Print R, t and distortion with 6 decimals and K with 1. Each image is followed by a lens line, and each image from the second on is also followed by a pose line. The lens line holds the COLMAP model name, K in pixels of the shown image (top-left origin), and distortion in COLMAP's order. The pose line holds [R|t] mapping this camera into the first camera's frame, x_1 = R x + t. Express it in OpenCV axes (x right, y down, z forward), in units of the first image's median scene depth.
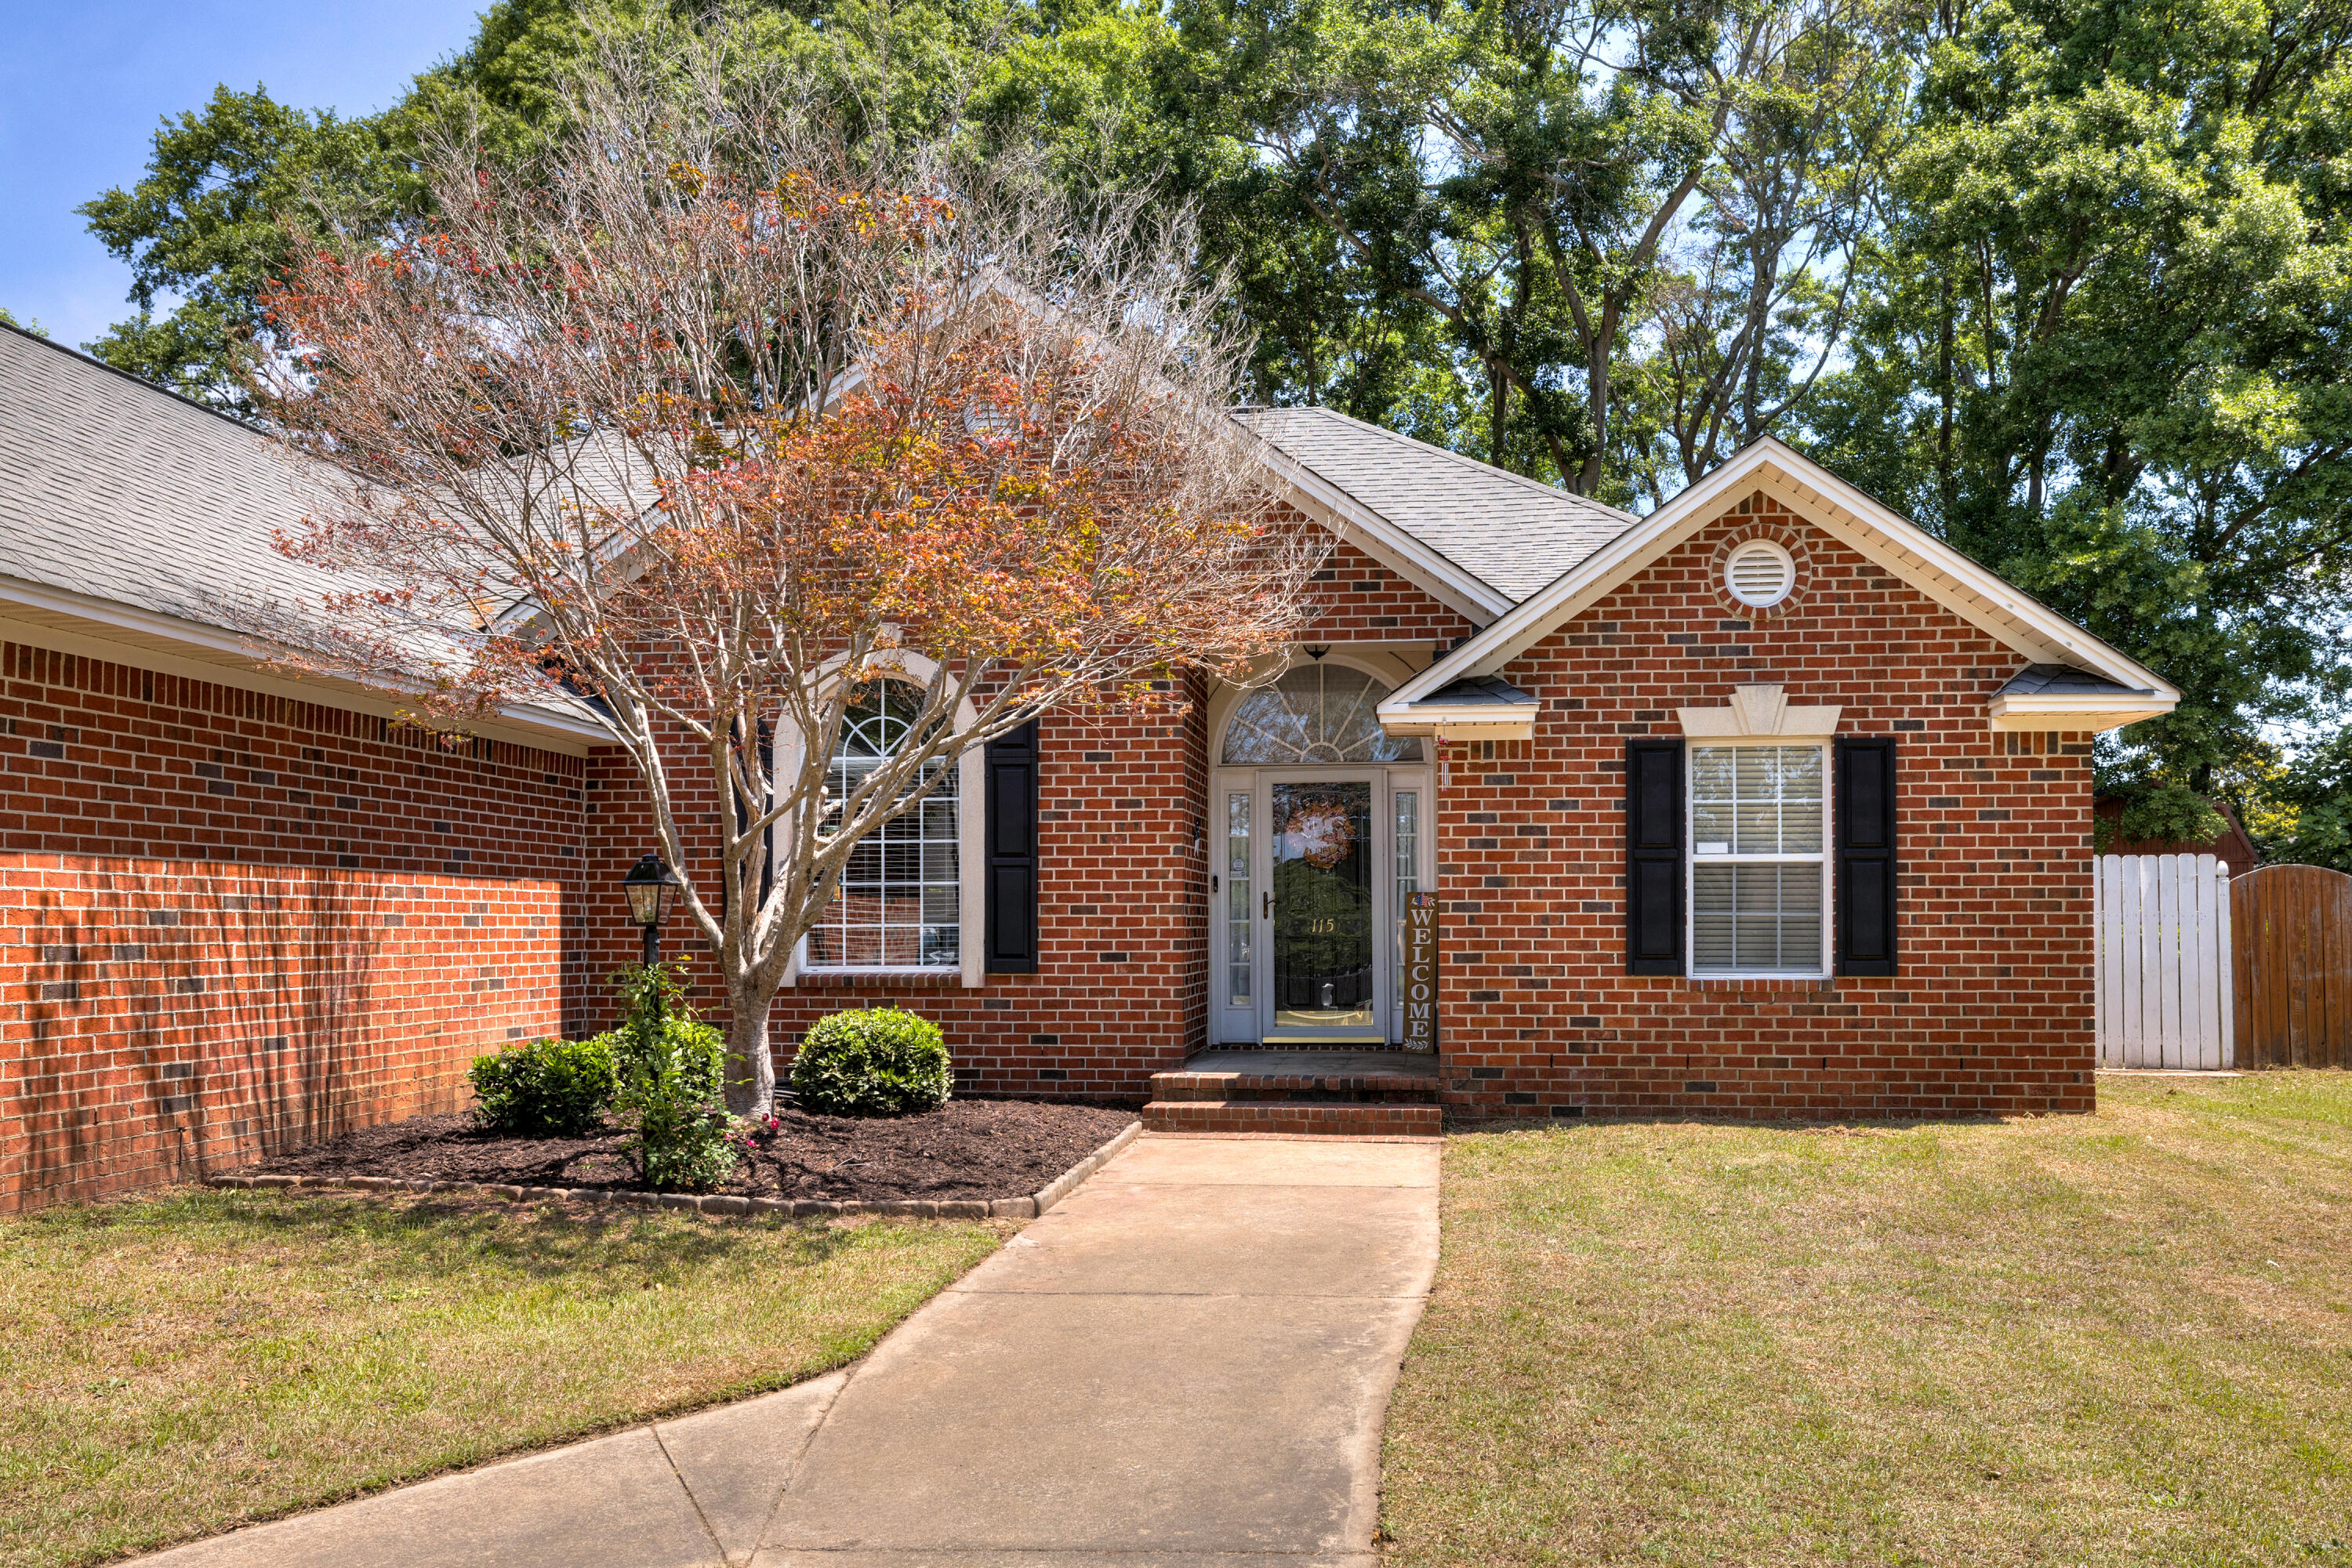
lens RADIAL K [[1774.6, 0, 1210.2], [0, 1774.6, 839.4], [0, 0, 1]] dist [-0.020135, 0.003019]
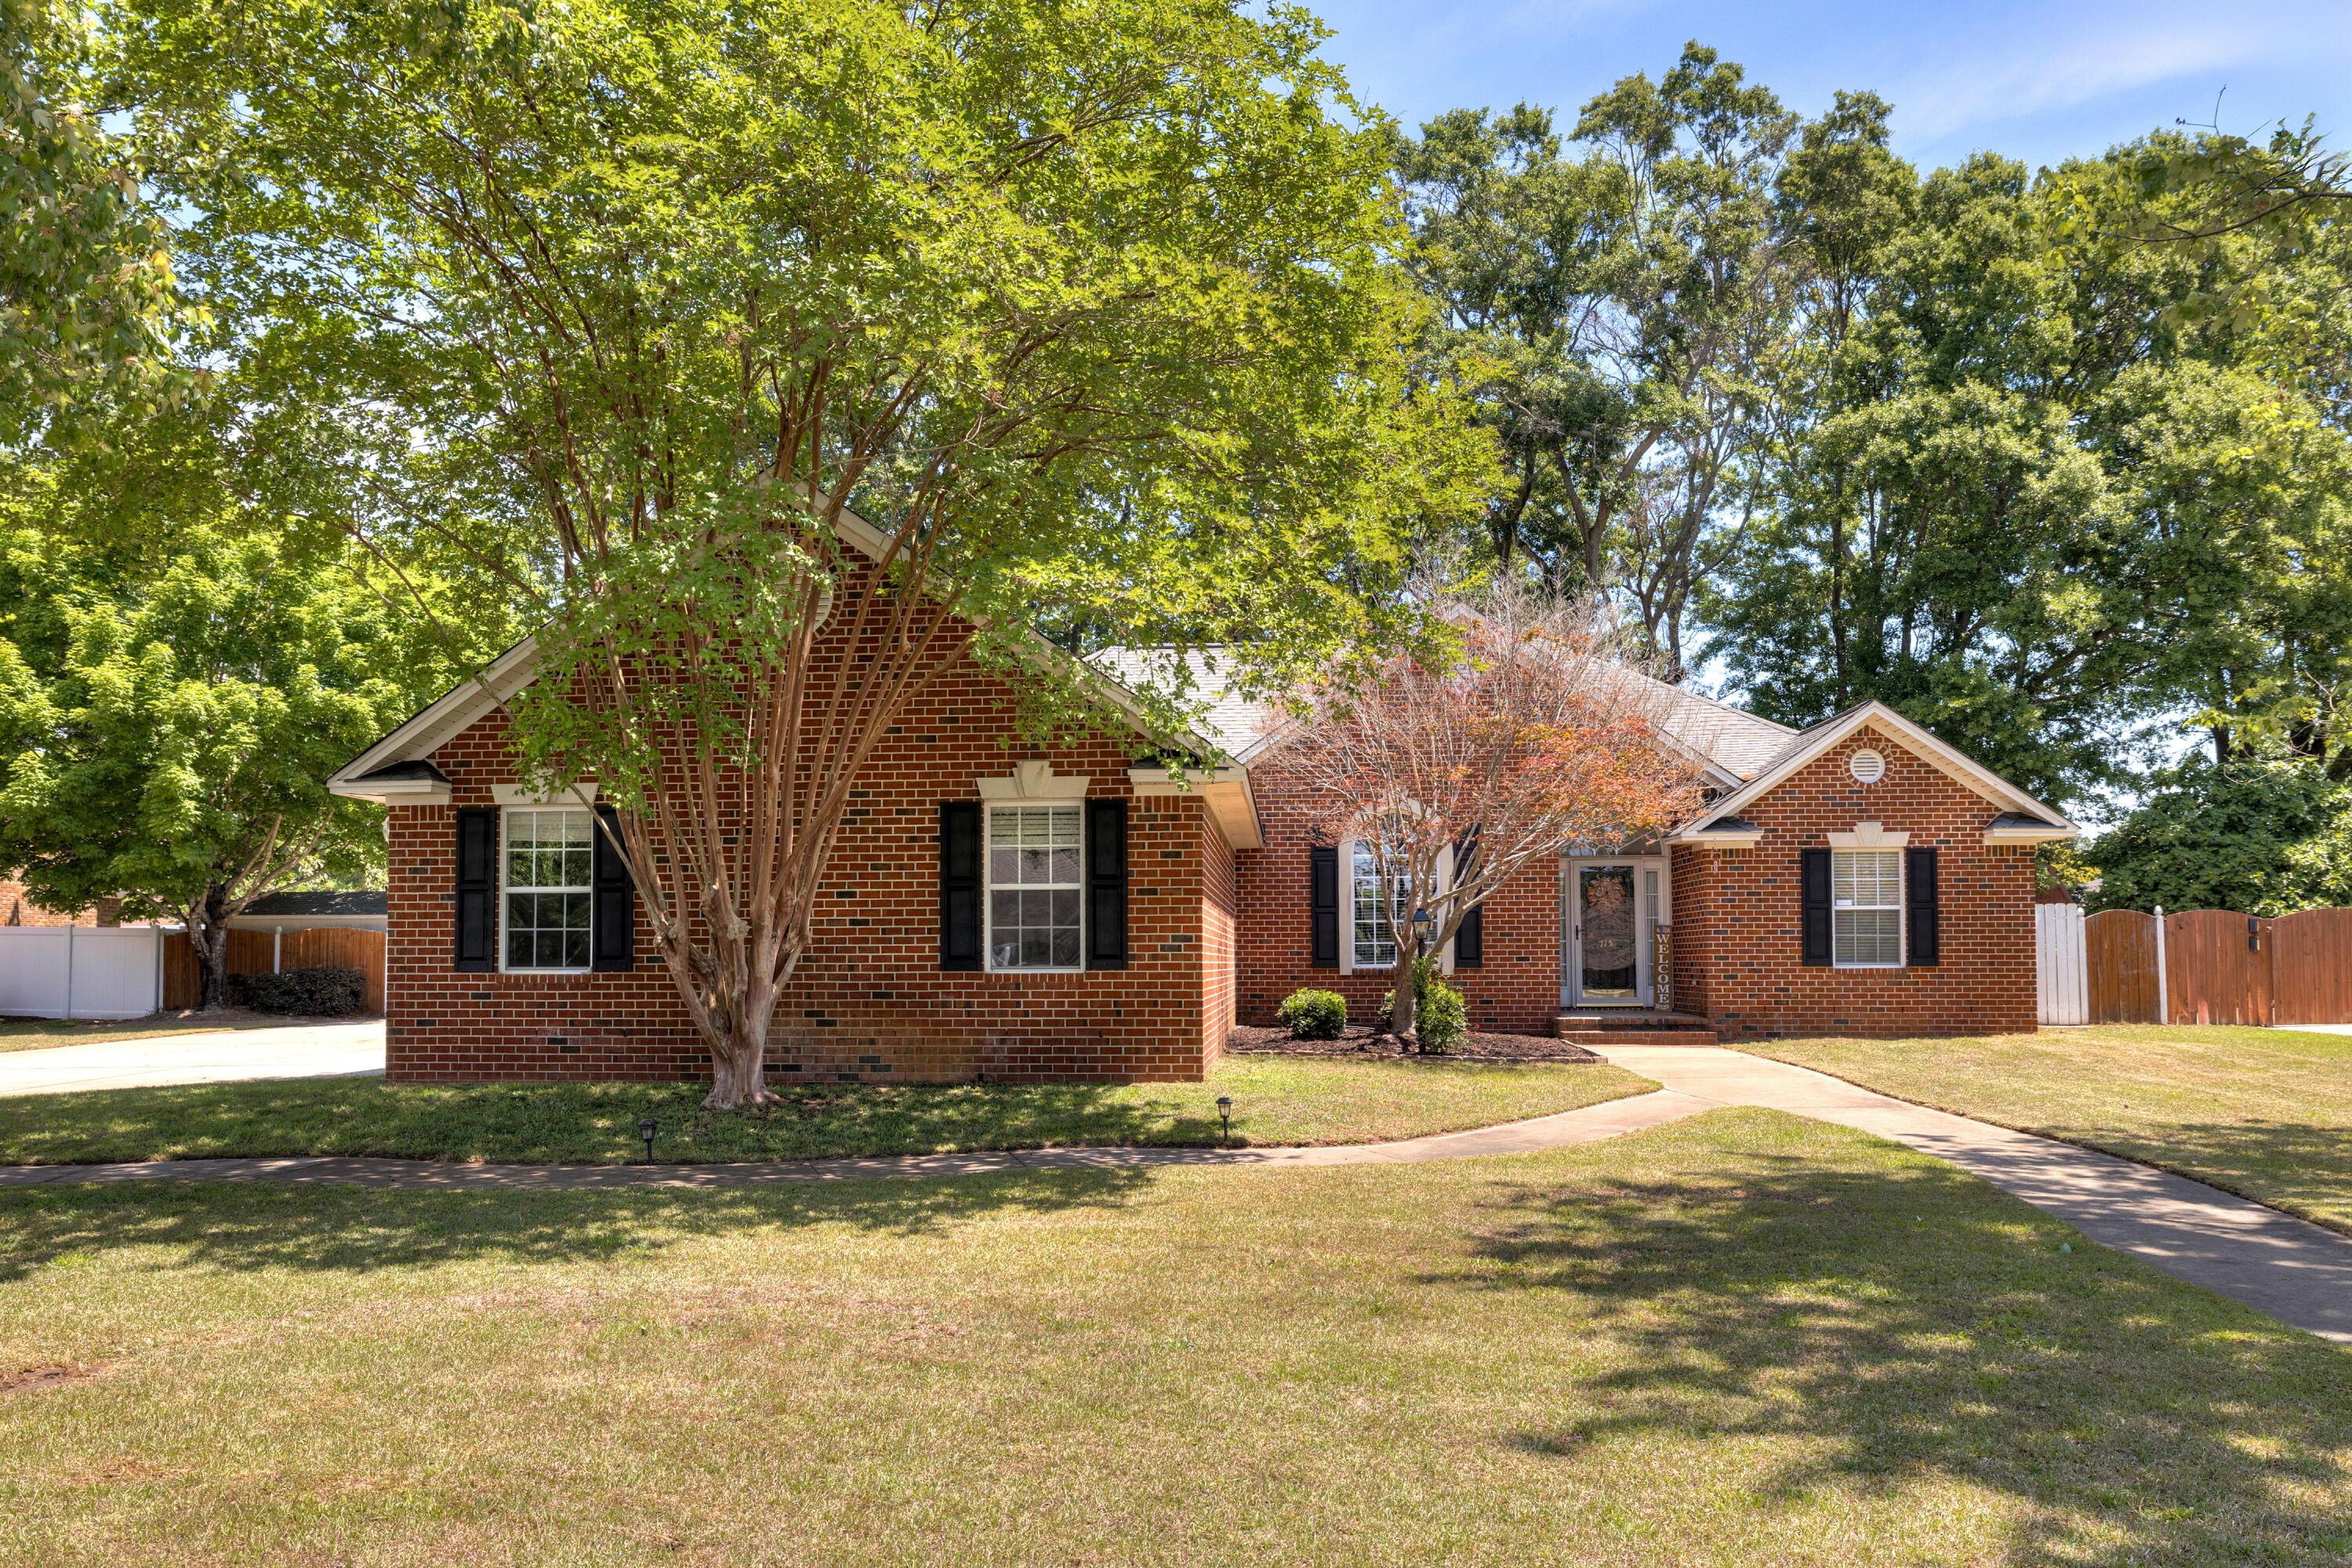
lens RADIAL K [[1538.4, 0, 1189.4], [0, 1538.4, 861.0], [0, 0, 1]] dist [0.003143, 0.000819]
pose [[0.999417, -0.000411, 0.034149, -0.376179], [0.000949, 0.999876, -0.015743, -0.011177], [-0.034139, 0.015766, 0.999293, -0.521427]]
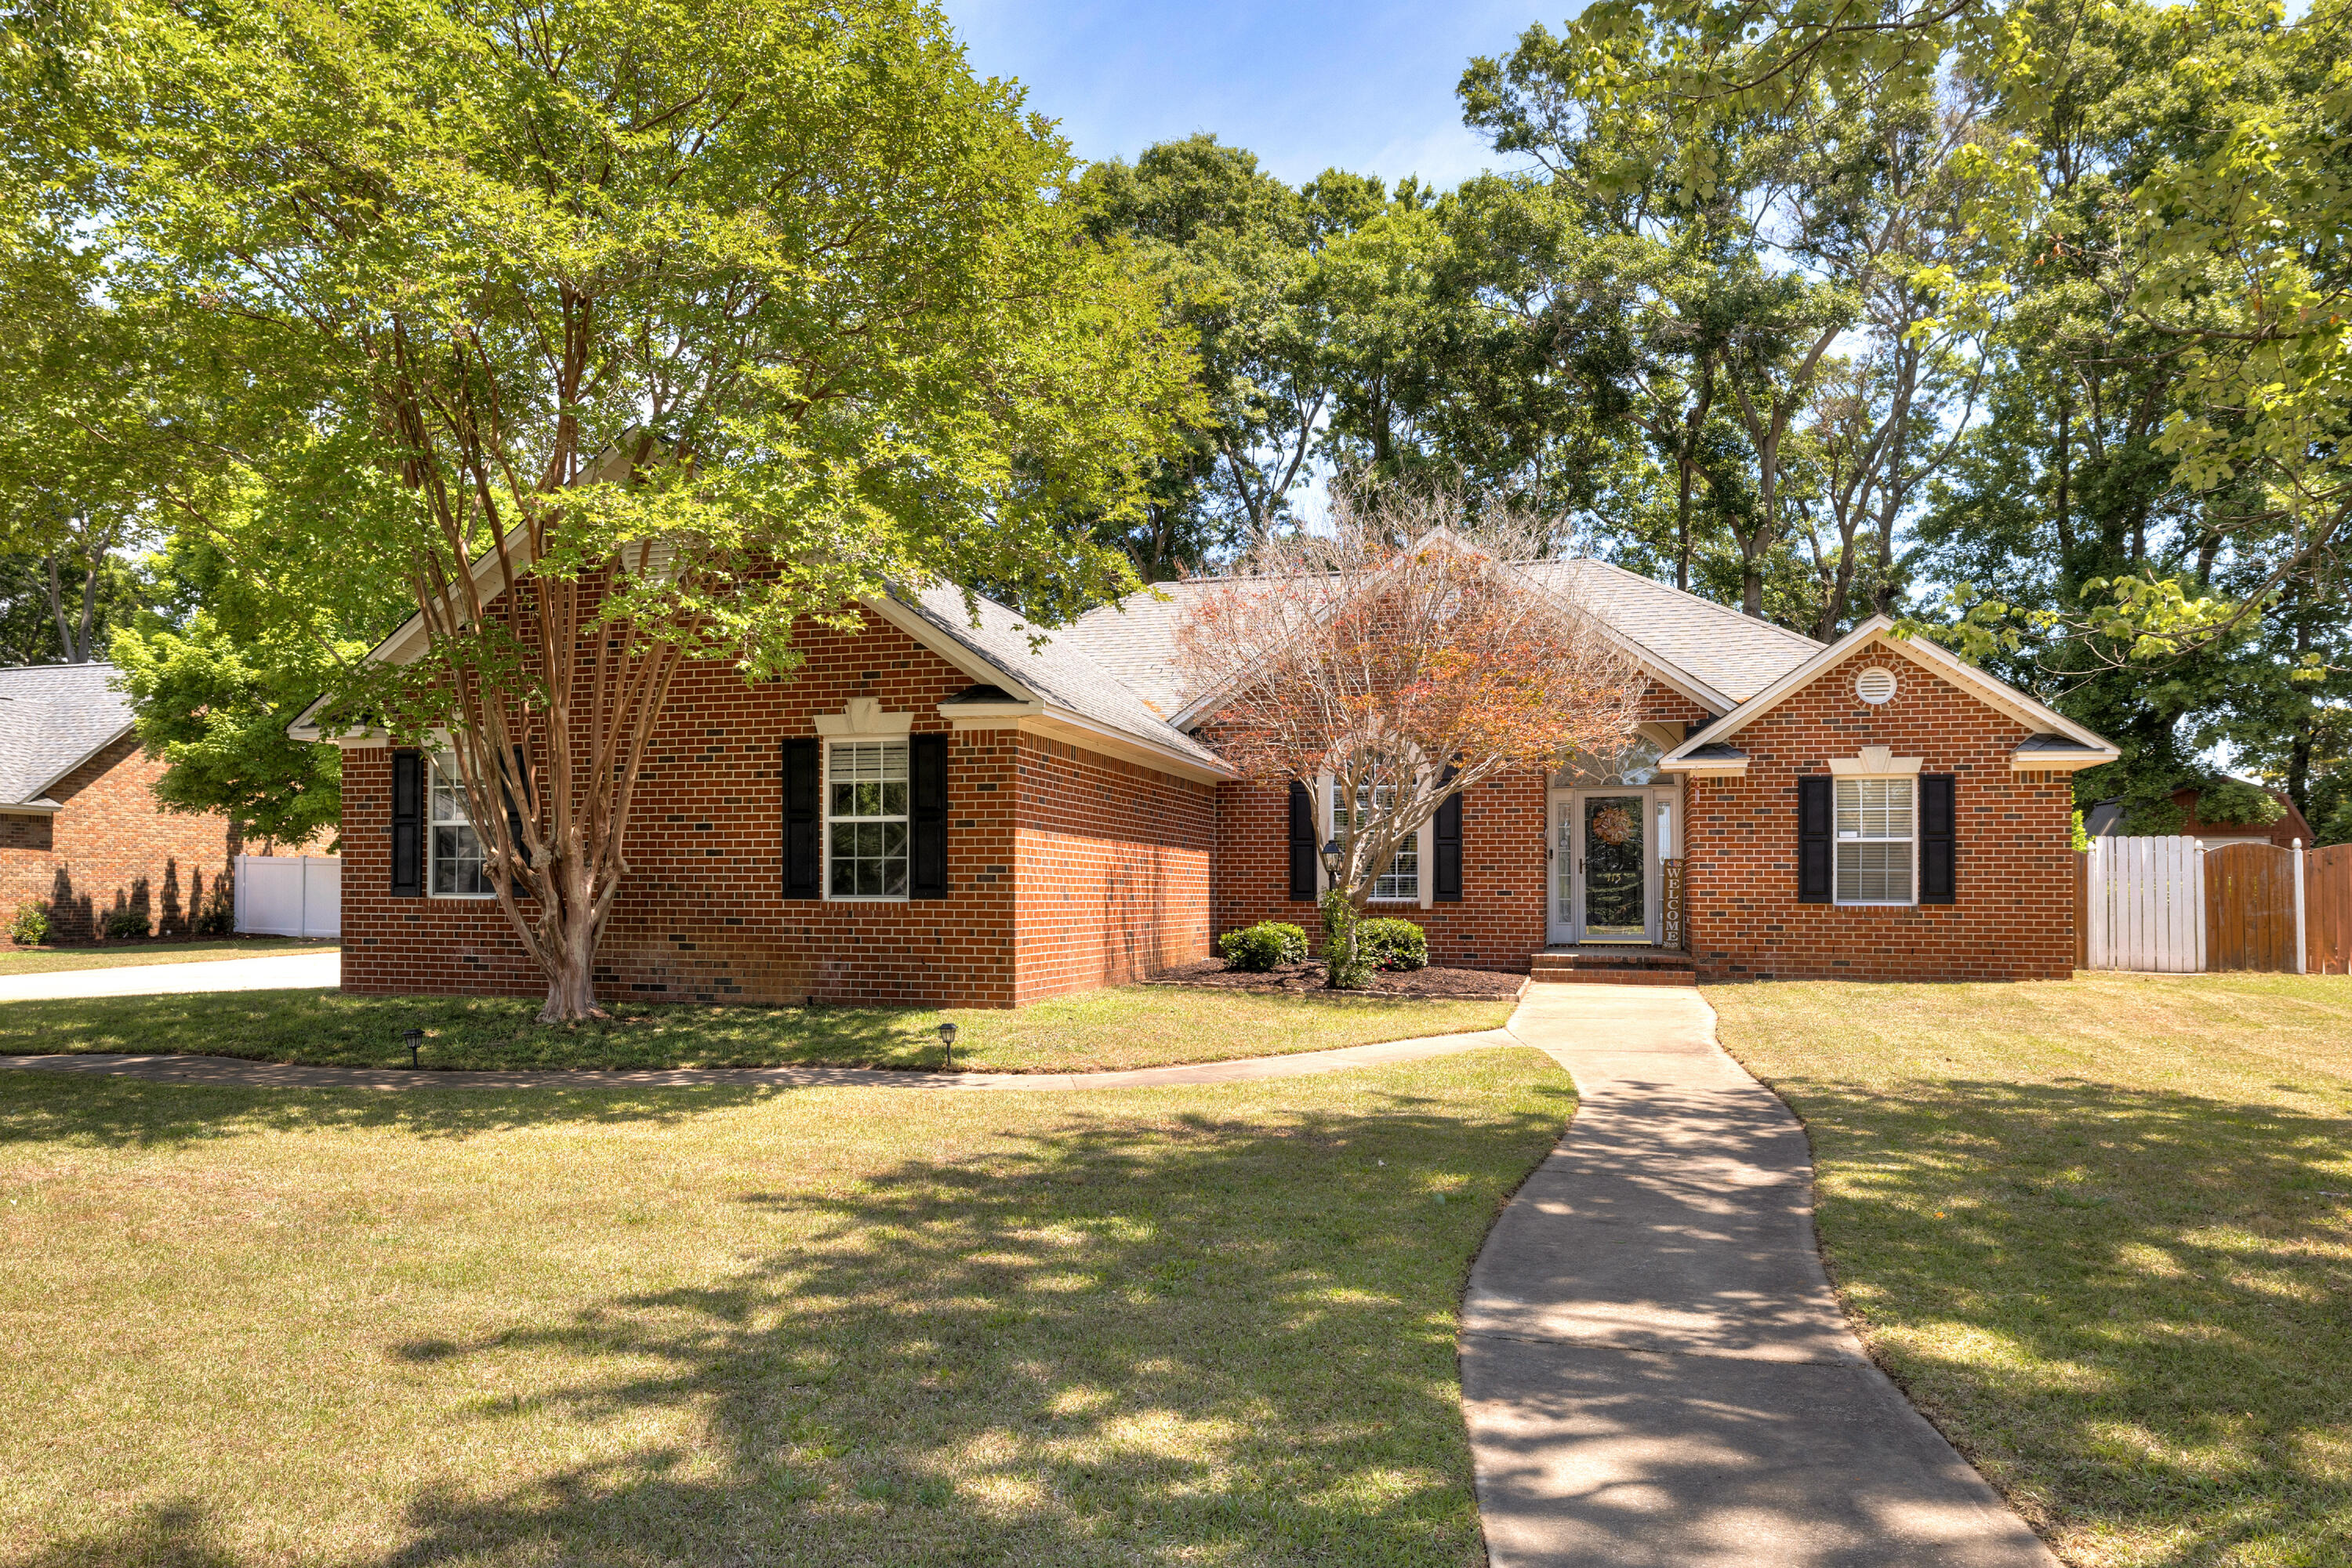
lens RADIAL K [[1516.0, 0, 1132.1], [0, 1516.0, 842.0], [0, 0, 1]] dist [0.004936, -0.003925]
pose [[0.984652, -0.001136, -0.174523, -0.127870], [0.003664, 0.999893, 0.014166, -0.009012], [0.174488, -0.014588, 0.984551, -0.501023]]
